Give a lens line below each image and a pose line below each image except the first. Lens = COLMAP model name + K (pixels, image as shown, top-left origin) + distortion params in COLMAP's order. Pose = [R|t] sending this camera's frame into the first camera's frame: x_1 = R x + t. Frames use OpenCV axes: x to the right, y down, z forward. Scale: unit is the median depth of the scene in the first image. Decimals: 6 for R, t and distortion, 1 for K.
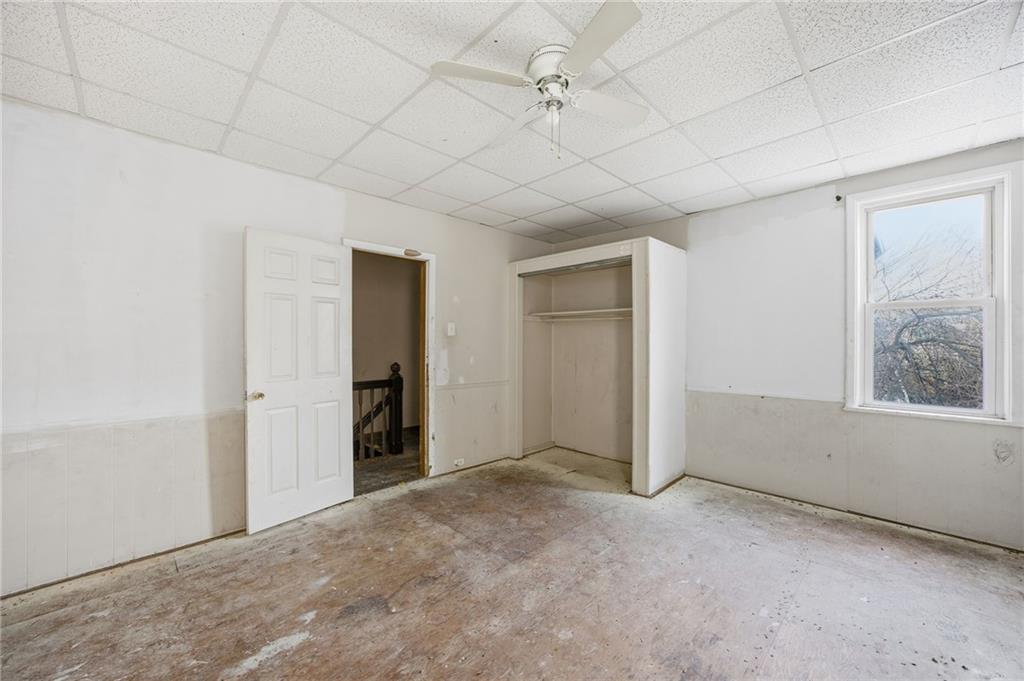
lens RADIAL K [[394.9, 0, 510.9], [0, 394.9, 341.4], [0, 0, 1]] dist [-0.029609, 0.011180]
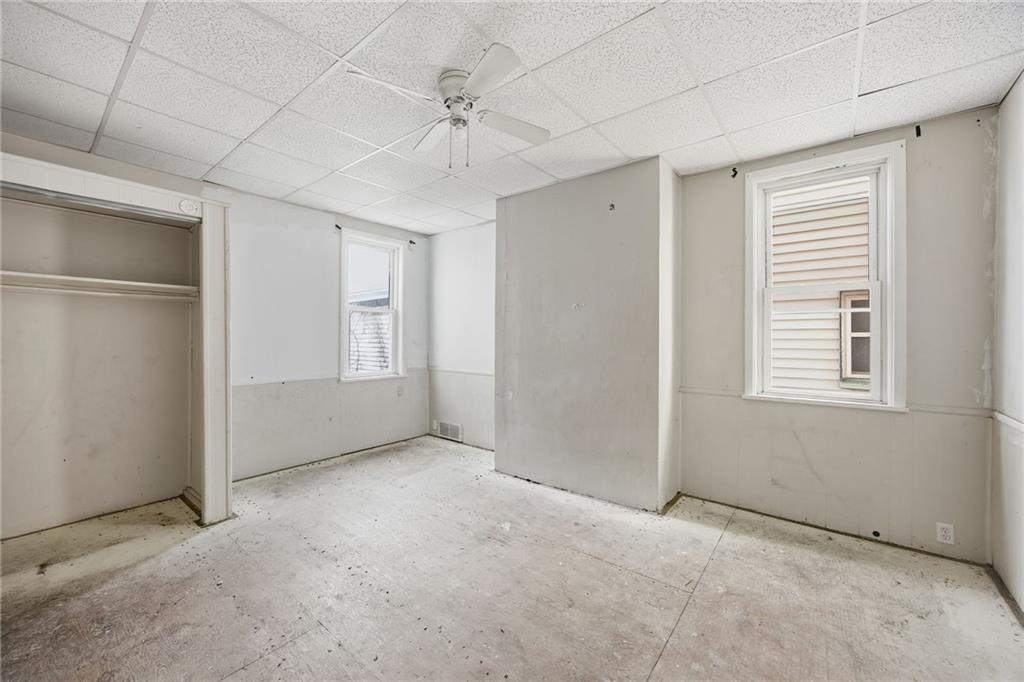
lens RADIAL K [[394.9, 0, 510.9], [0, 394.9, 341.9], [0, 0, 1]] dist [-0.029609, 0.011180]
pose [[-0.110502, -0.015333, 0.993758, -0.564325], [-0.006856, 0.999869, 0.014665, 0.007344], [-0.993852, -0.005193, -0.110593, 0.531543]]
